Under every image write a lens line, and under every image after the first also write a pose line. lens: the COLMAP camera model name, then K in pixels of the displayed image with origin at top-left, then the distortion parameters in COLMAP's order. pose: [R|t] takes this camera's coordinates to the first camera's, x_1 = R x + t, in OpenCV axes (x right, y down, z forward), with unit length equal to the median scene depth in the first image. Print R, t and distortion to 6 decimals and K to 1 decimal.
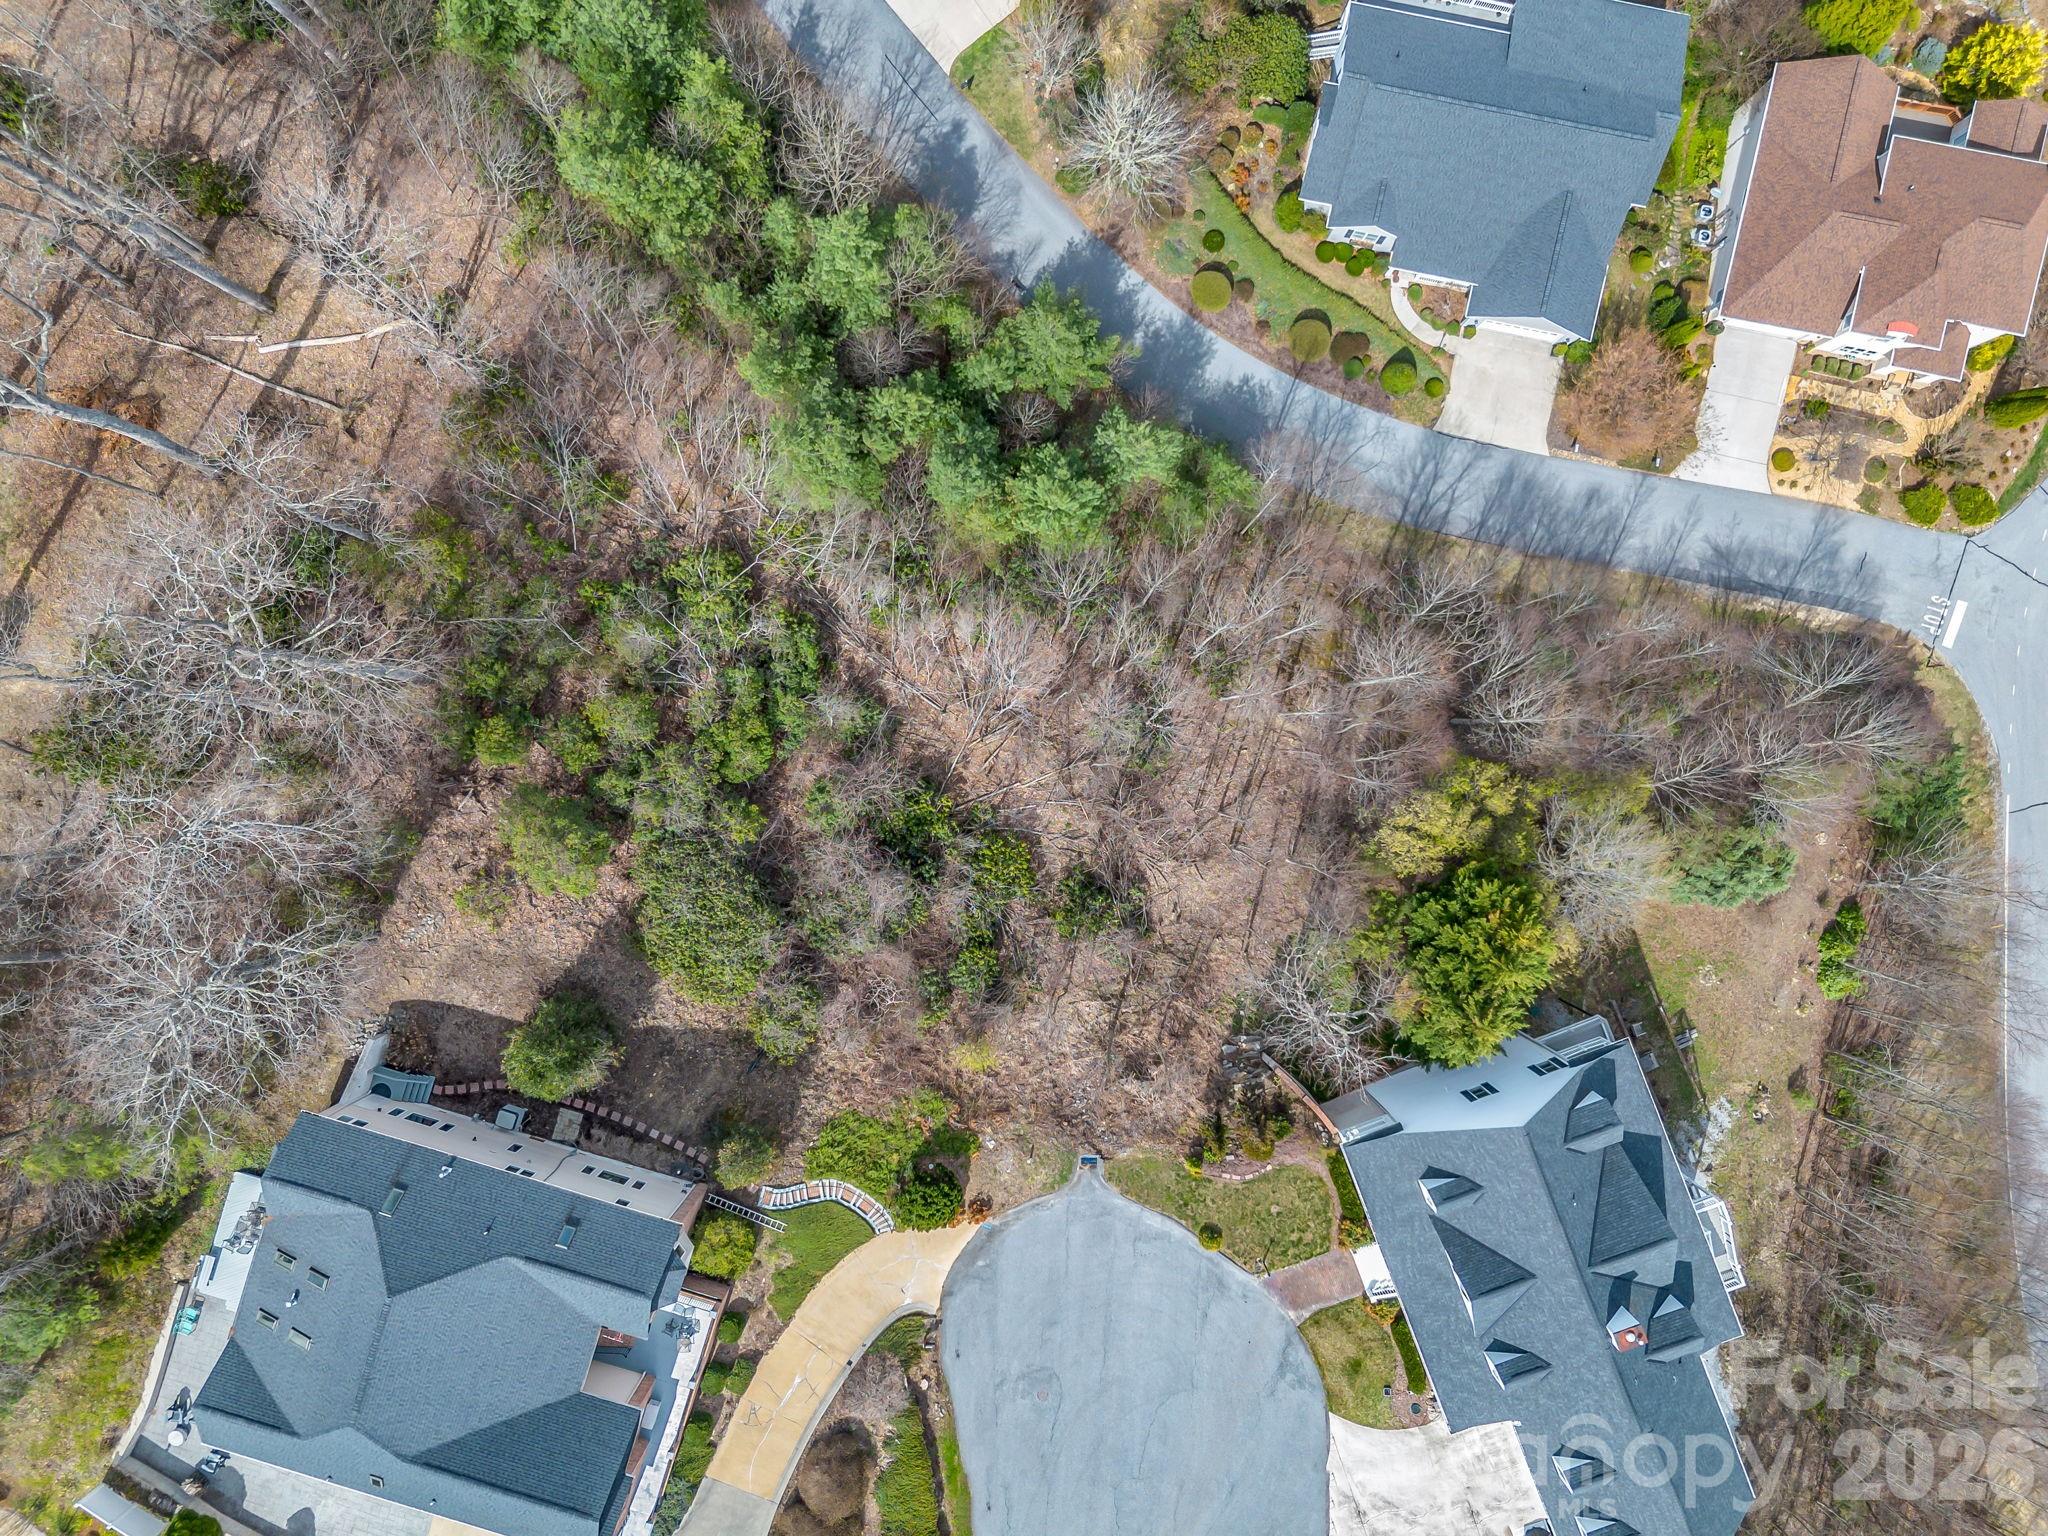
lens RADIAL K [[1478.1, 0, 1020.5], [0, 1478.1, 776.9], [0, 0, 1]] dist [0.016853, -0.009940]
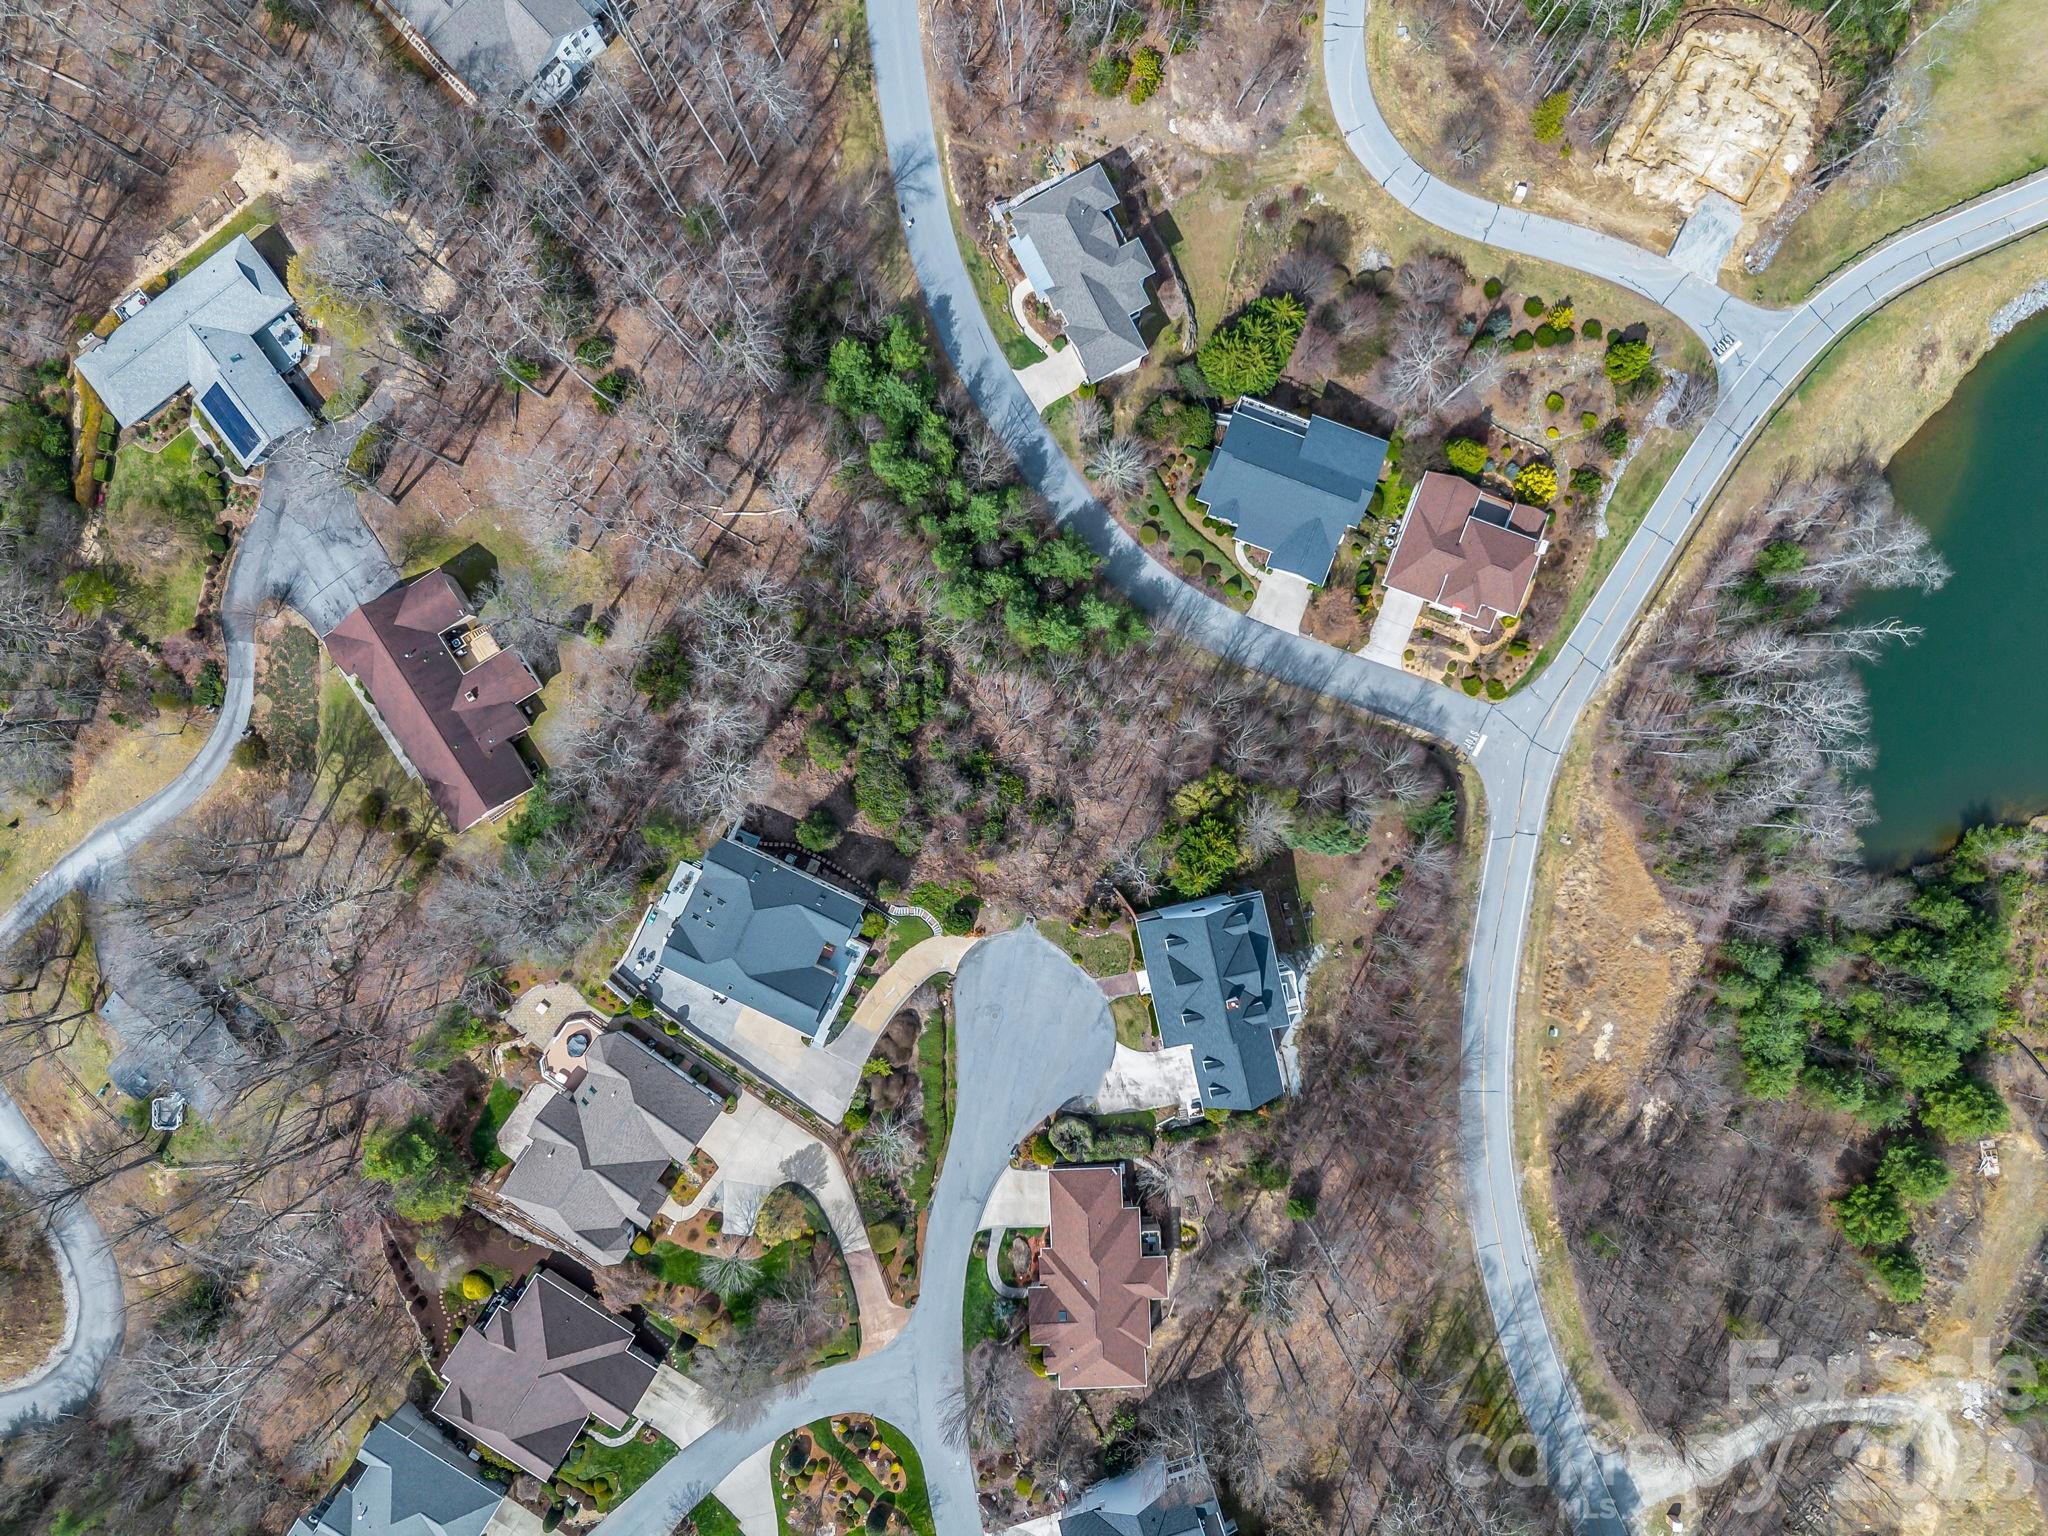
lens RADIAL K [[1478.1, 0, 1028.8], [0, 1478.1, 774.0], [0, 0, 1]] dist [0.016853, -0.009940]
pose [[0.988733, 0.149057, 0.013755, -0.020110], [-0.149035, 0.988828, -0.002591, 0.042658], [-0.013987, 0.000512, 0.999902, -1.268479]]
